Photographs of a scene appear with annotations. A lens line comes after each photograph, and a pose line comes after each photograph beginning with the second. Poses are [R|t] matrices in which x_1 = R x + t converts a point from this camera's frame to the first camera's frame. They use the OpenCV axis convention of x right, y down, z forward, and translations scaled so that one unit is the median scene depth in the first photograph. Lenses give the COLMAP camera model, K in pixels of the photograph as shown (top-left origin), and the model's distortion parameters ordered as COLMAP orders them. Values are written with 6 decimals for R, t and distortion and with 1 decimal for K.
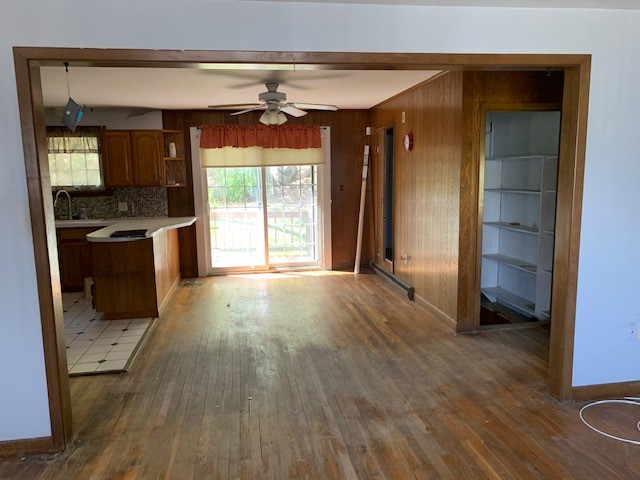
lens RADIAL K [[491.6, 0, 320.0], [0, 491.6, 240.0], [0, 0, 1]] dist [0.006458, -0.007824]
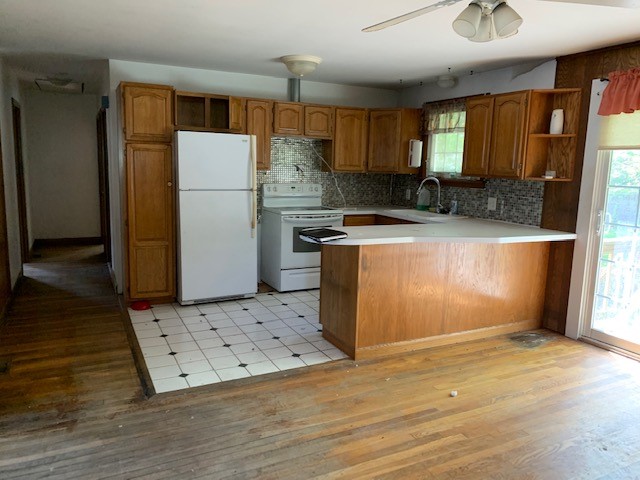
lens RADIAL K [[486.6, 0, 325.0], [0, 486.6, 235.2], [0, 0, 1]] dist [0.066586, -0.082355]
pose [[0.298776, 0.162357, -0.940411, 0.318051], [-0.159506, 0.980056, 0.118525, -0.103780], [0.940899, 0.114588, 0.318714, 0.814087]]
